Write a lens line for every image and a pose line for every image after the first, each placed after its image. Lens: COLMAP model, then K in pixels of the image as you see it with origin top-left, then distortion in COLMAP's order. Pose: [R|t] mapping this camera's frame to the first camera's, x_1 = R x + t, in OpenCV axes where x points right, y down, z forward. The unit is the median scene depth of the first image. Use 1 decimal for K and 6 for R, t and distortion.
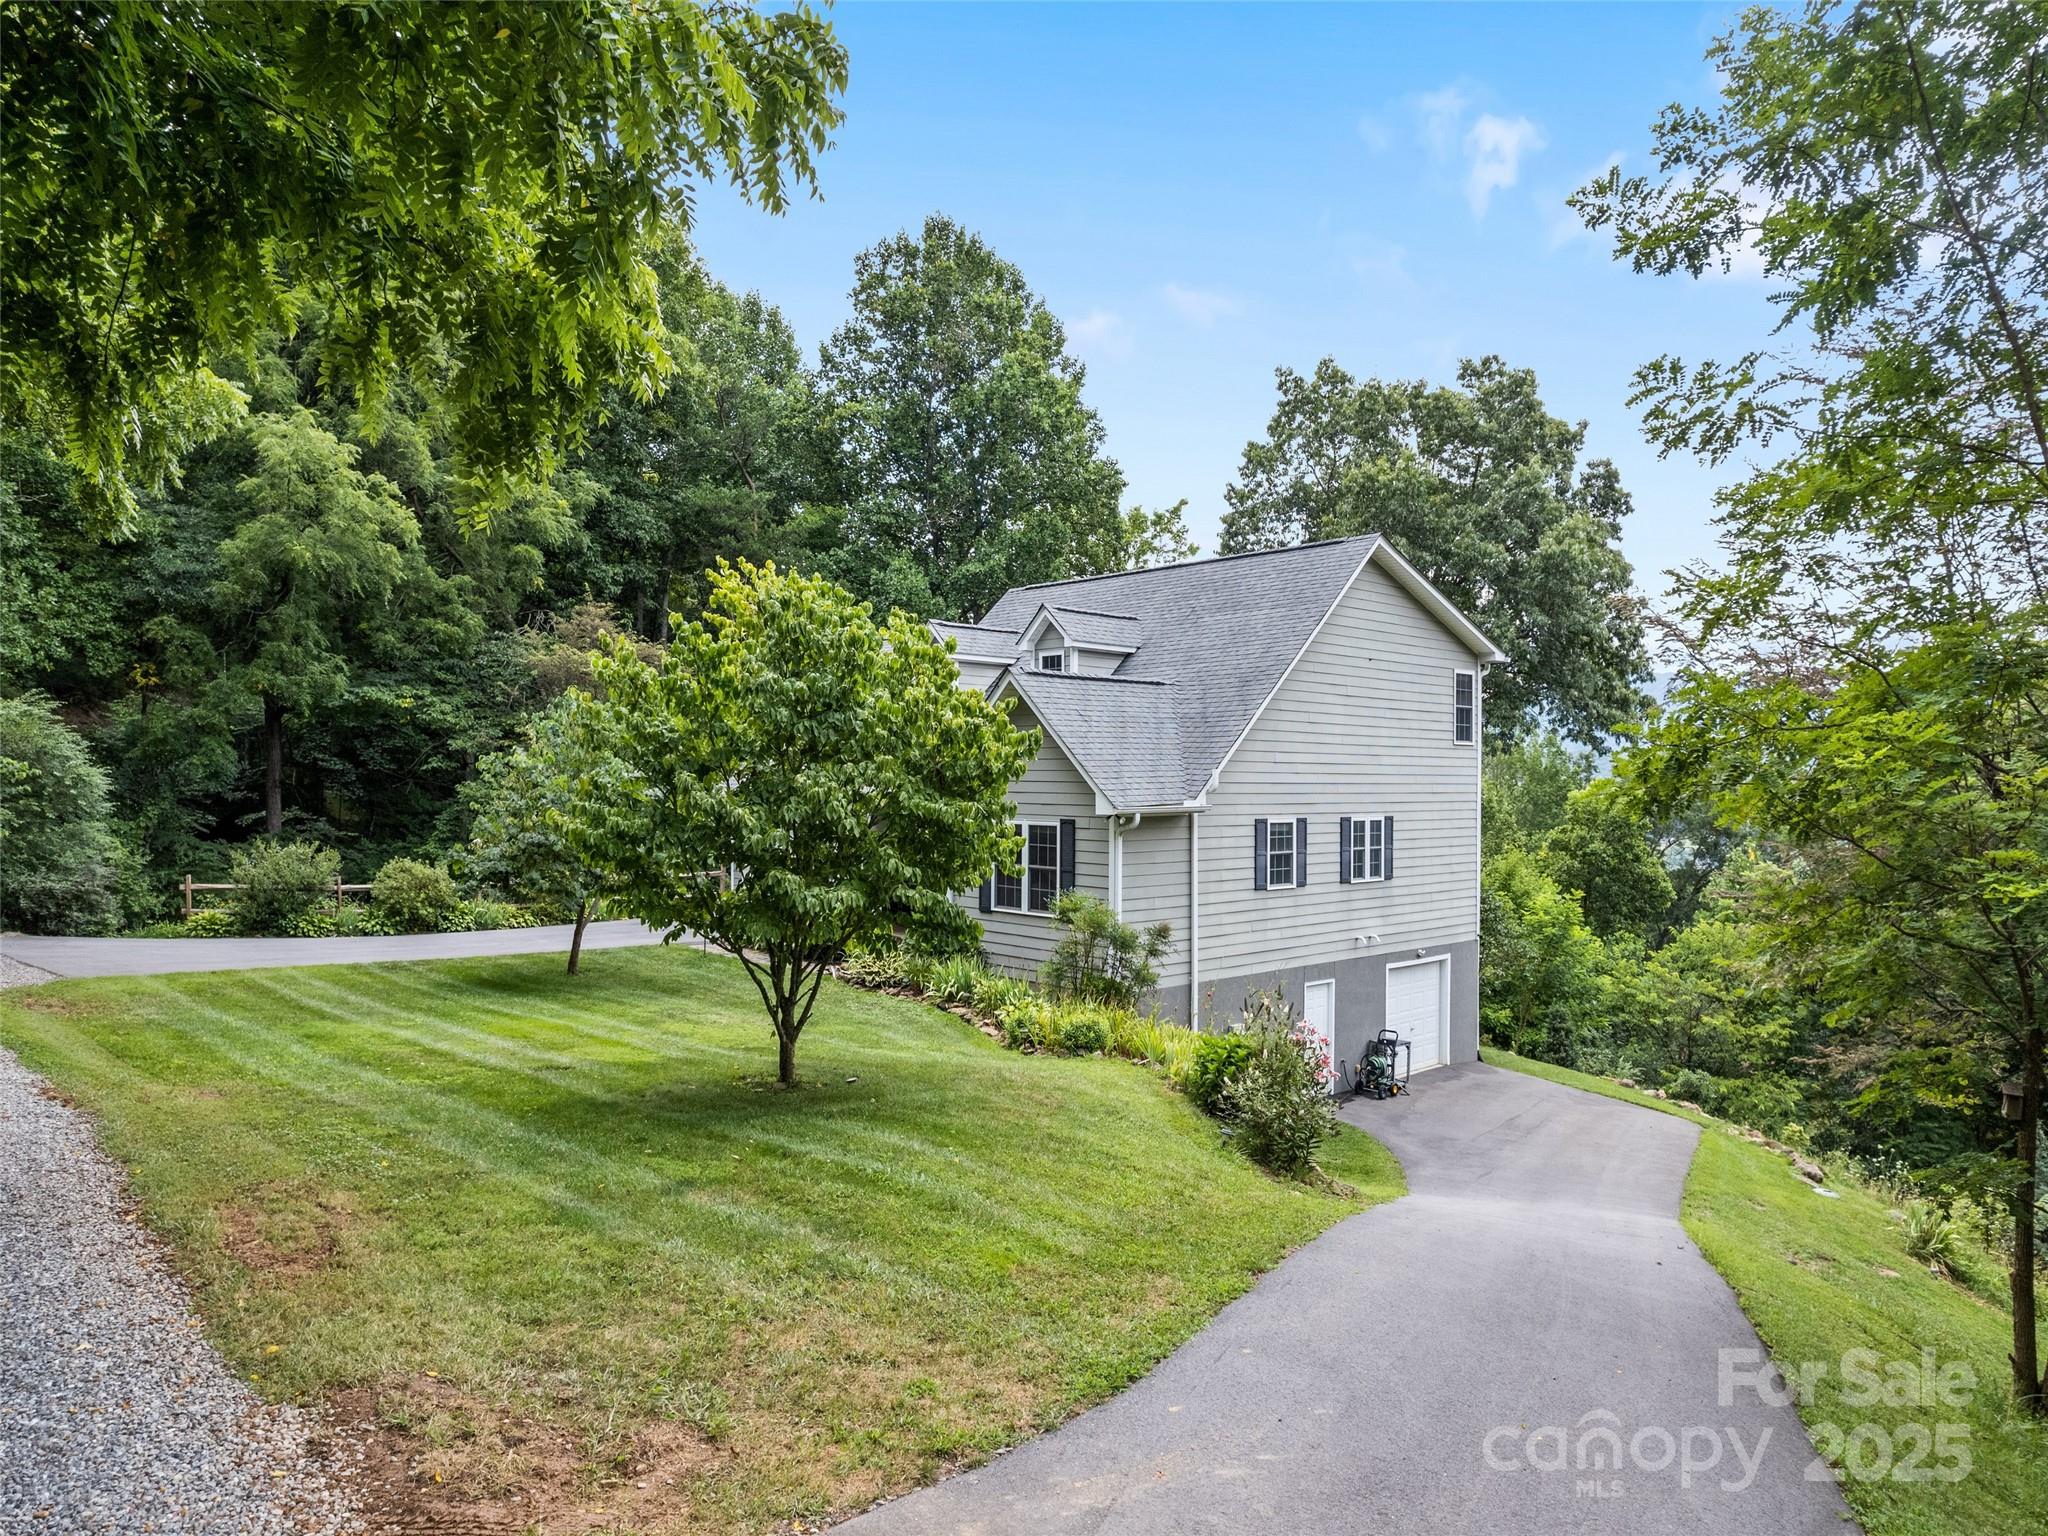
lens RADIAL K [[1316.0, 0, 1010.7], [0, 1316.0, 788.8], [0, 0, 1]] dist [-0.038240, 0.011497]
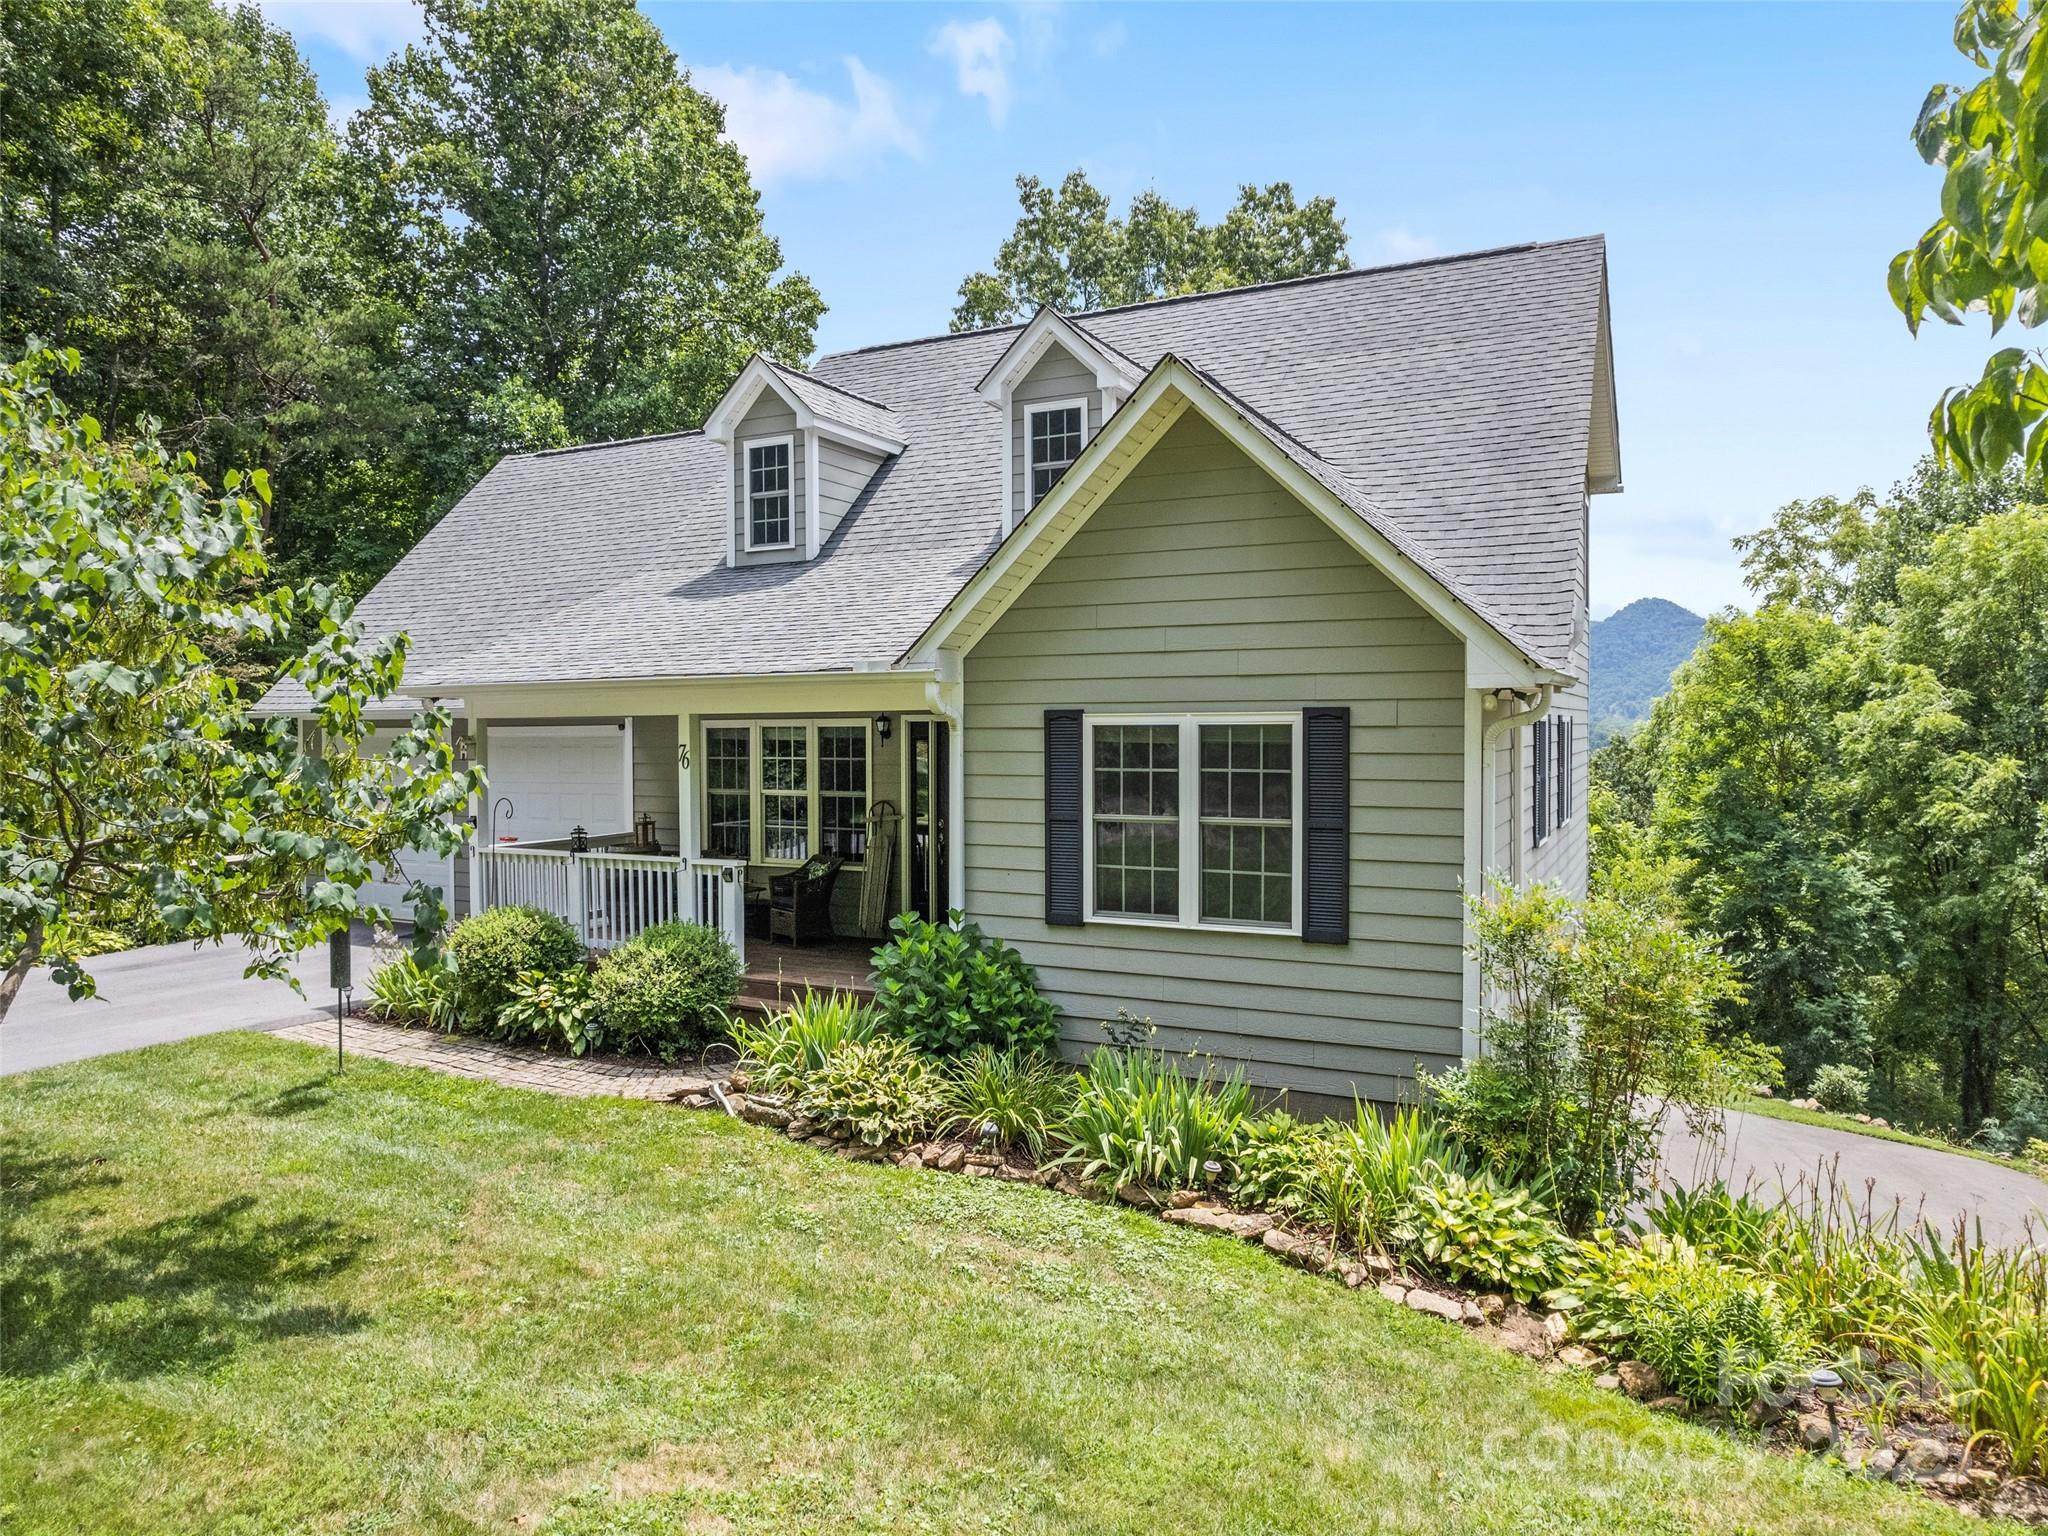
lens RADIAL K [[1316.0, 0, 1019.0], [0, 1316.0, 761.3], [0, 0, 1]] dist [-0.038240, 0.011497]
pose [[0.934523, -0.021924, 0.355228, -0.096010], [0.014598, 0.999622, 0.023291, 0.013899], [-0.355604, -0.016580, 0.934489, 0.299447]]
